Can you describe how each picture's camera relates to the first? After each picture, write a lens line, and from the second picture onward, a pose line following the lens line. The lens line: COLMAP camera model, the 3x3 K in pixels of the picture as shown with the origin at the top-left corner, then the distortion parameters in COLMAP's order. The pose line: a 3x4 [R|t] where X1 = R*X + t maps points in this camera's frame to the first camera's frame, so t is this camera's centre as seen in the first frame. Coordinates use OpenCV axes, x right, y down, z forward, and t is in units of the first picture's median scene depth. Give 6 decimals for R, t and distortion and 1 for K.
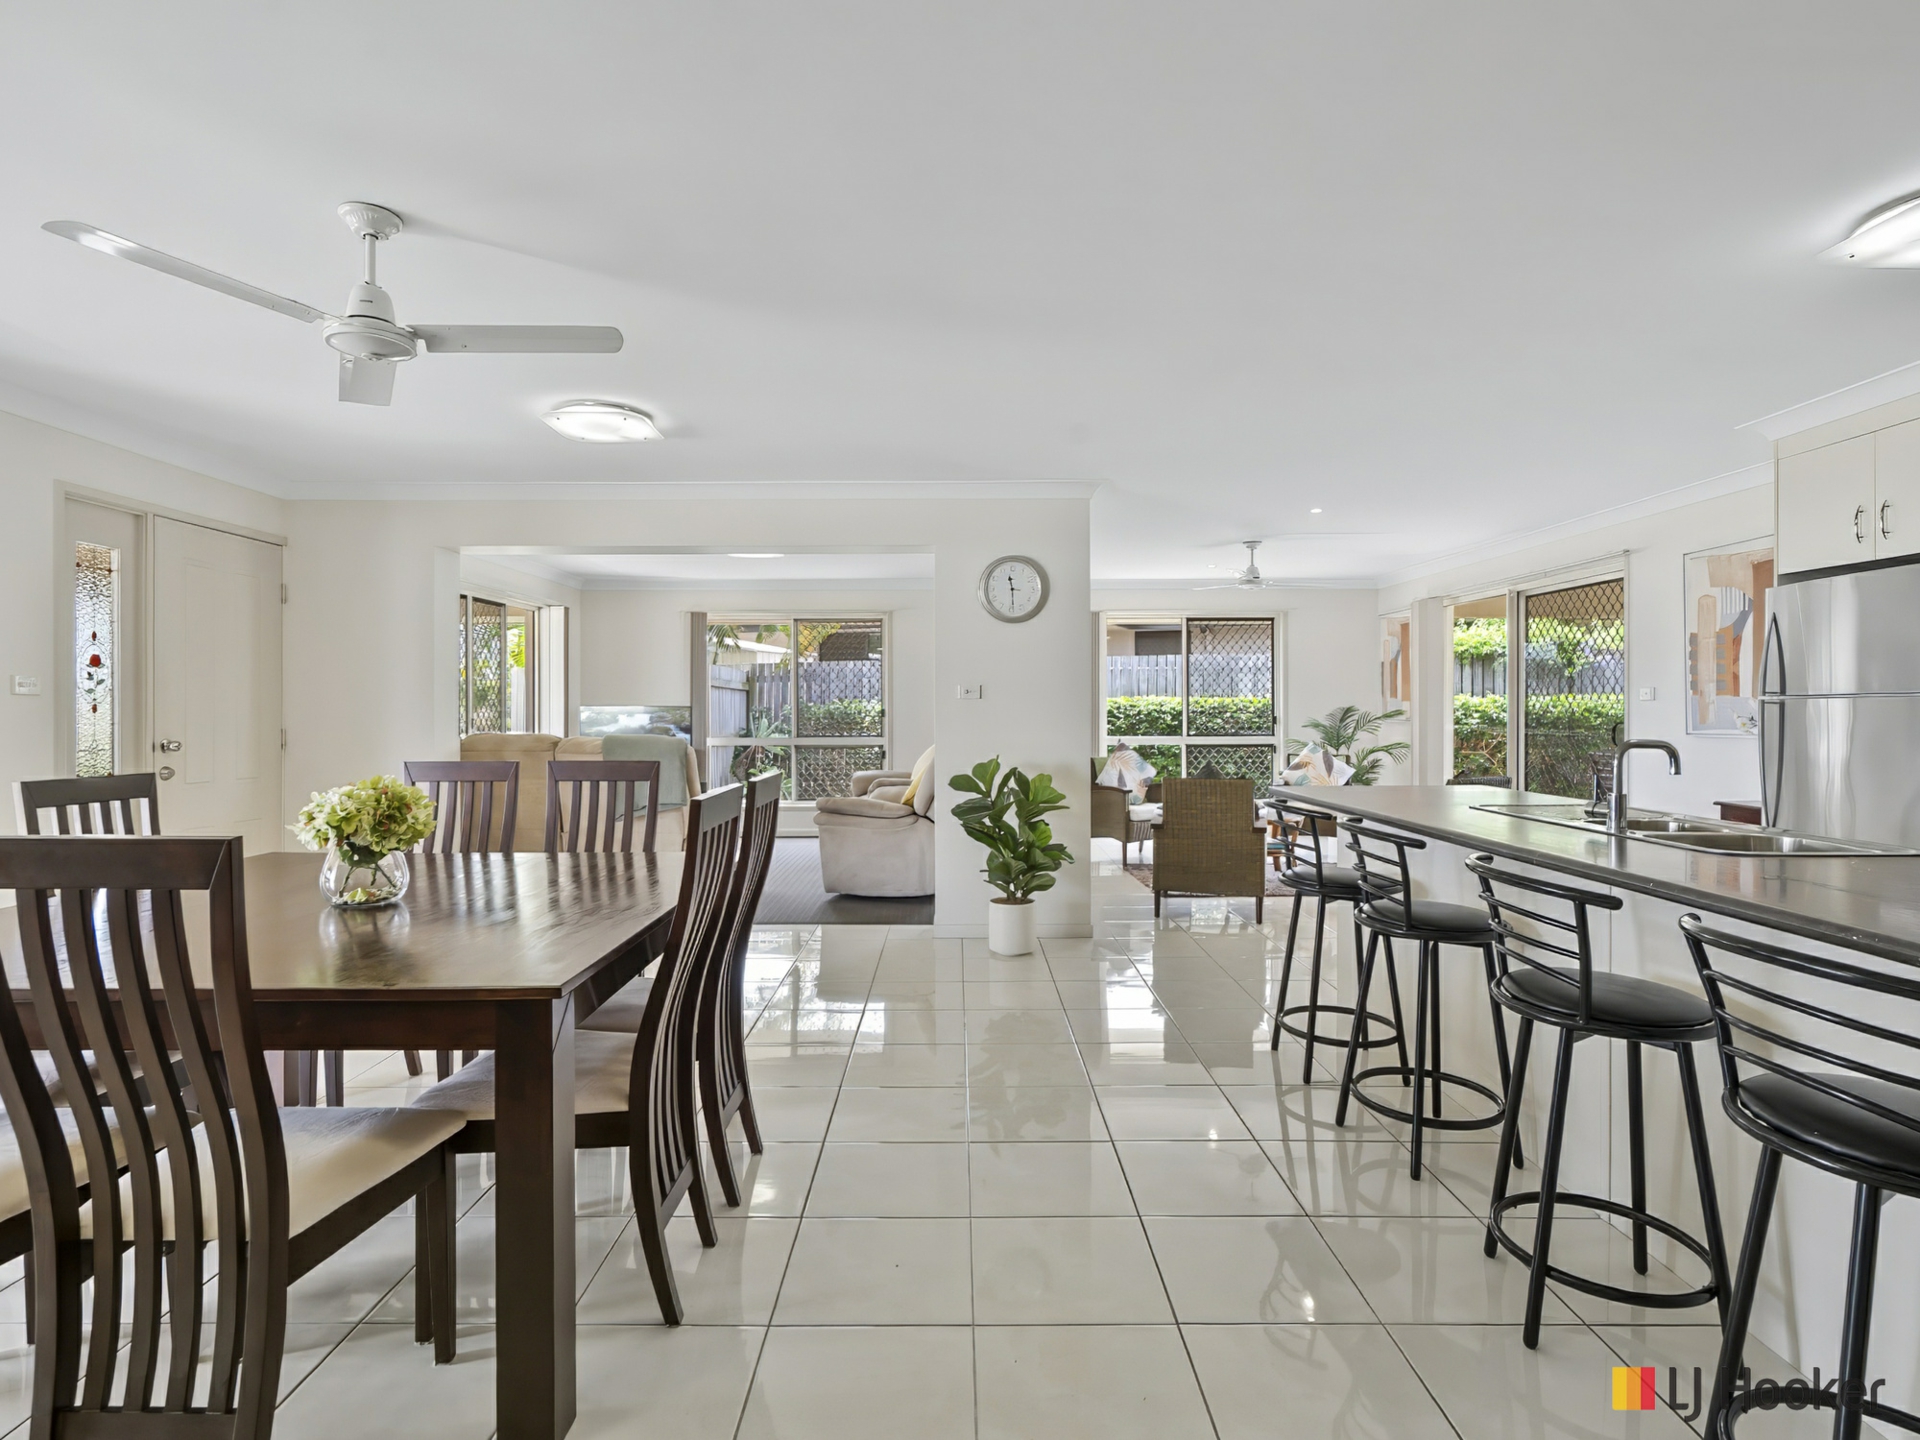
lens RADIAL K [[942.8, 0, 952.8], [0, 942.8, 709.2], [0, 0, 1]] dist [0.000028, 0.000086]
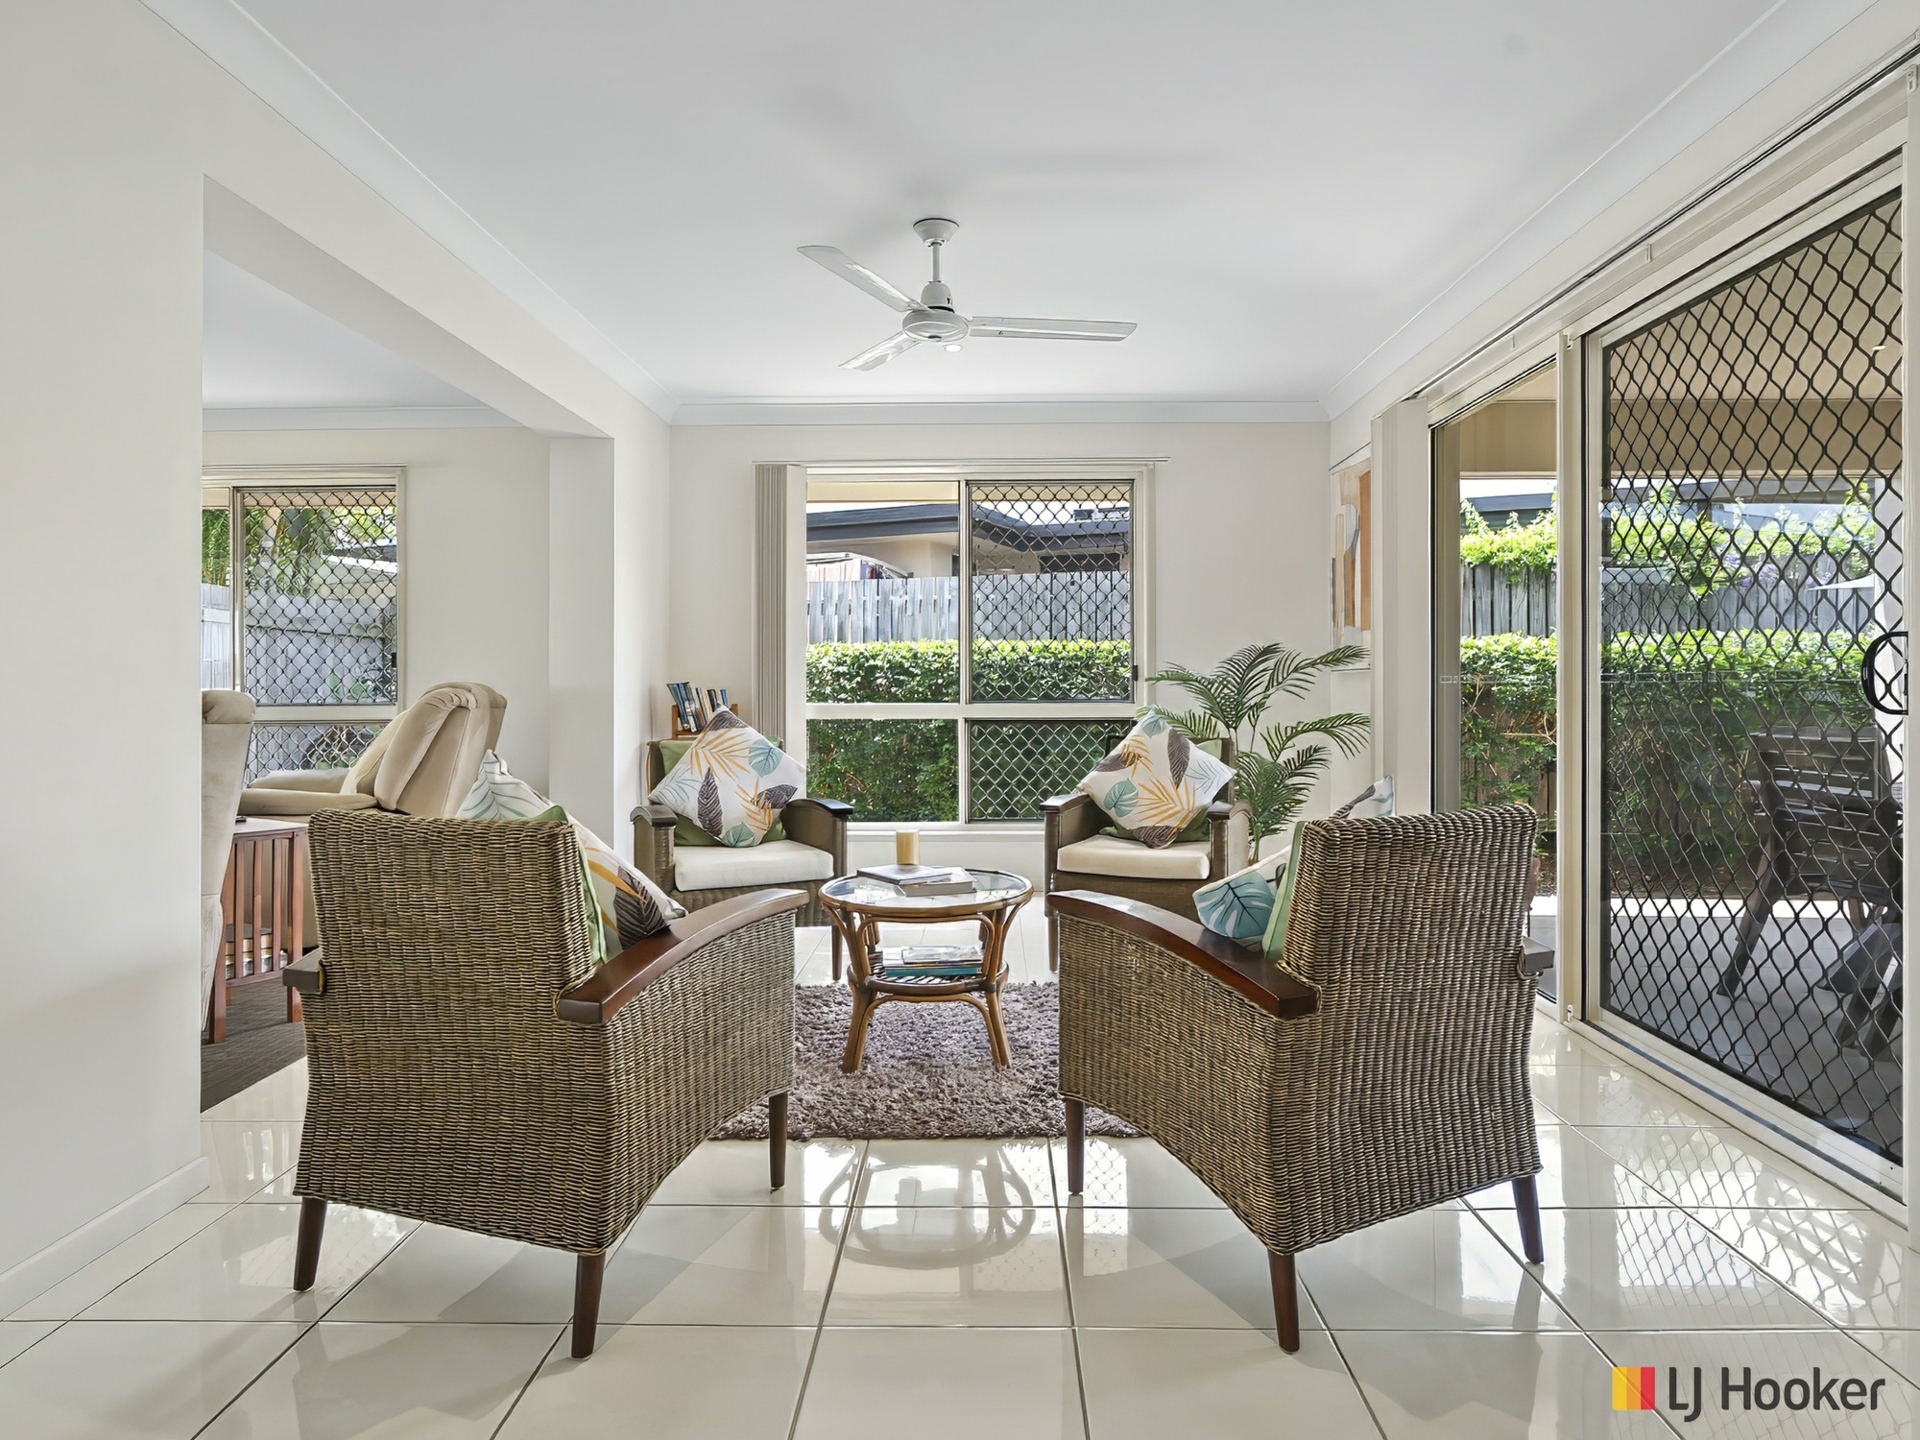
lens RADIAL K [[1054.6, 0, 959.5], [0, 1054.6, 686.0], [0, 0, 1]] dist [0.001785, 0.000434]
pose [[0.999747, 0.000868, -0.022471, 0.271139], [-0.000897, 0.999999, -0.001291, 0.020945], [0.022470, 0.001311, 0.999747, 0.429646]]
